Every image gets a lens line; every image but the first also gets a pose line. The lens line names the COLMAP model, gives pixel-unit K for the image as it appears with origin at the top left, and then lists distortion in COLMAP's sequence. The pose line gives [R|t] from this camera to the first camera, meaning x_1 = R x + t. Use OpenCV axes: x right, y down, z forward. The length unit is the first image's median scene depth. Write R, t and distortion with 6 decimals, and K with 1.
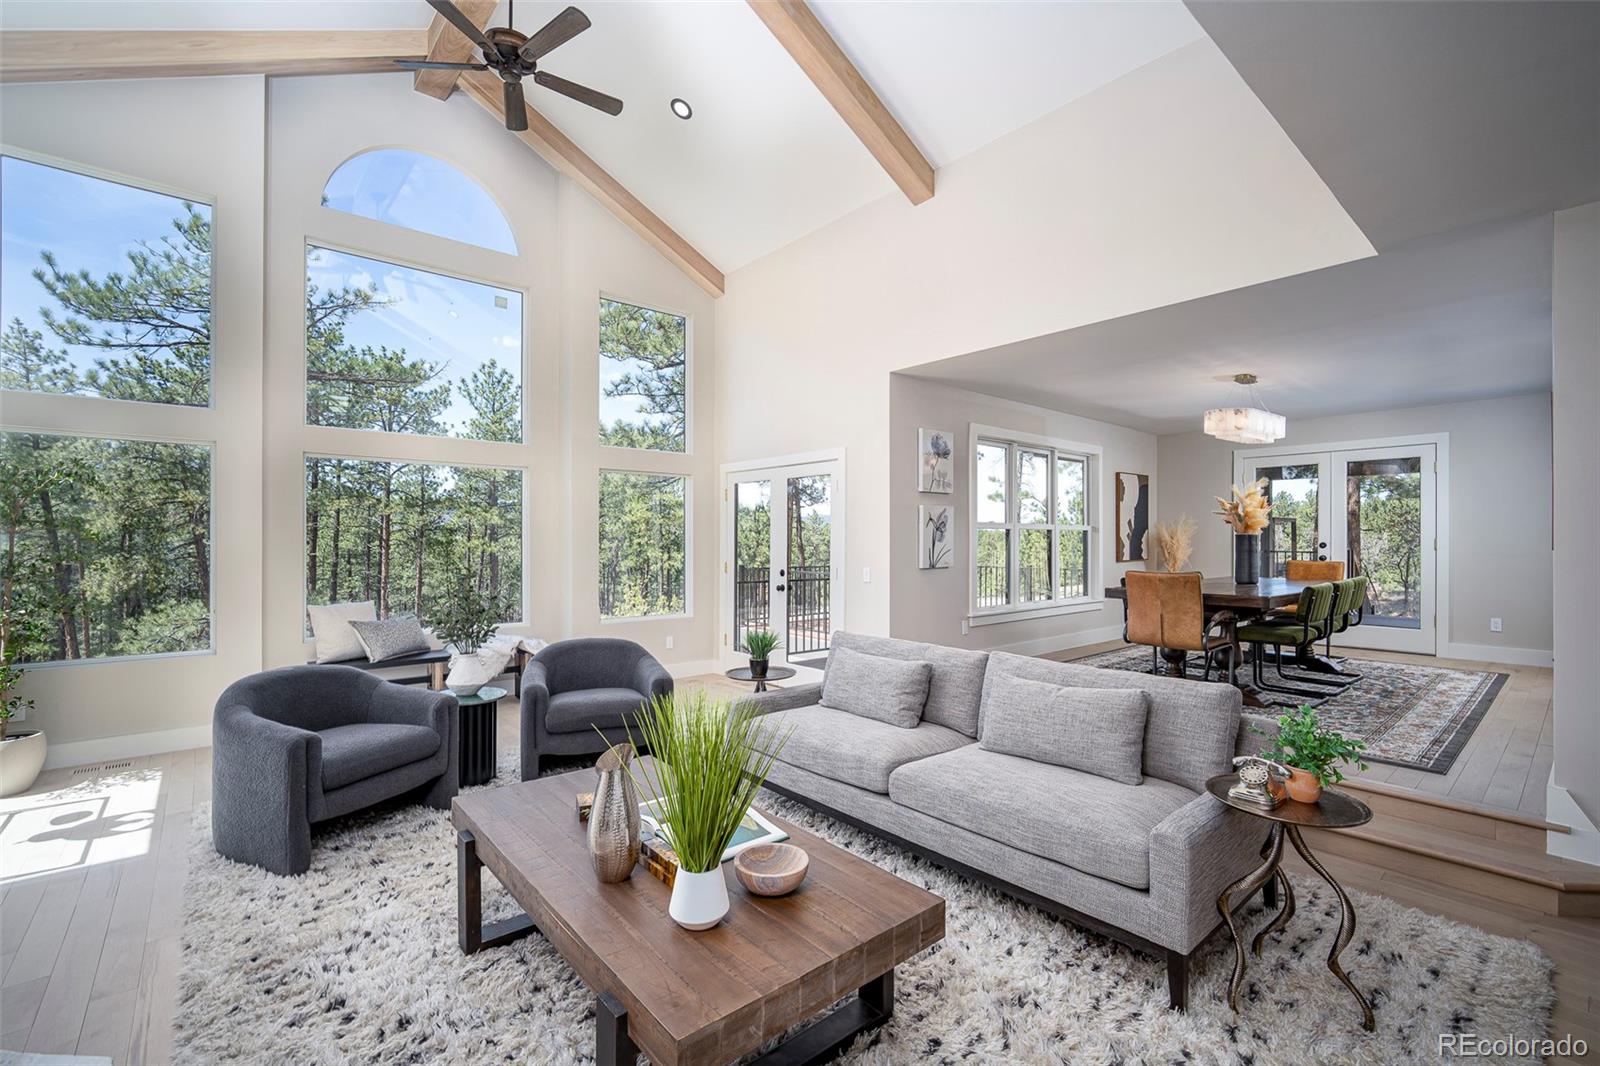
lens RADIAL K [[696.6, 0, 803.5], [0, 696.6, 537.7], [0, 0, 1]] dist [0.000472, -0.000011]
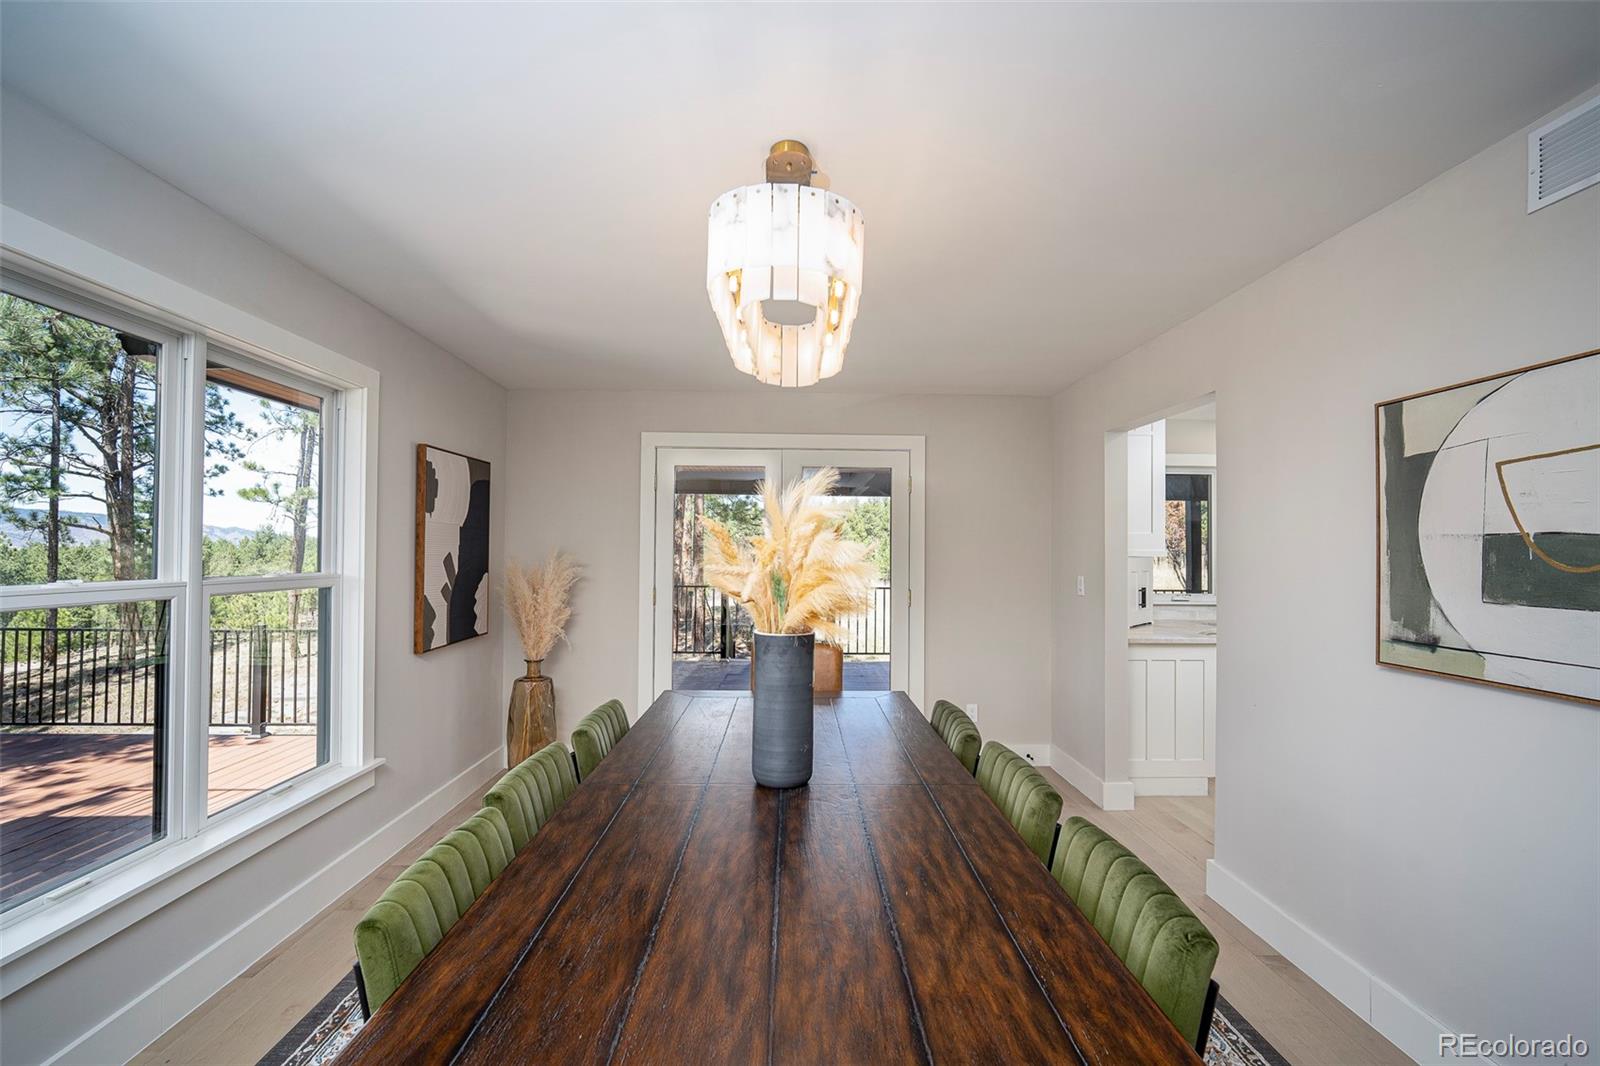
lens RADIAL K [[696.6, 0, 802.9], [0, 696.6, 542.0], [0, 0, 1]] dist [0.000472, -0.000011]
pose [[0.631872, 0.015540, 0.774917, 0.266072], [-0.010205, 0.999879, -0.011730, -0.031127], [-0.775005, -0.000496, 0.631954, 0.542230]]
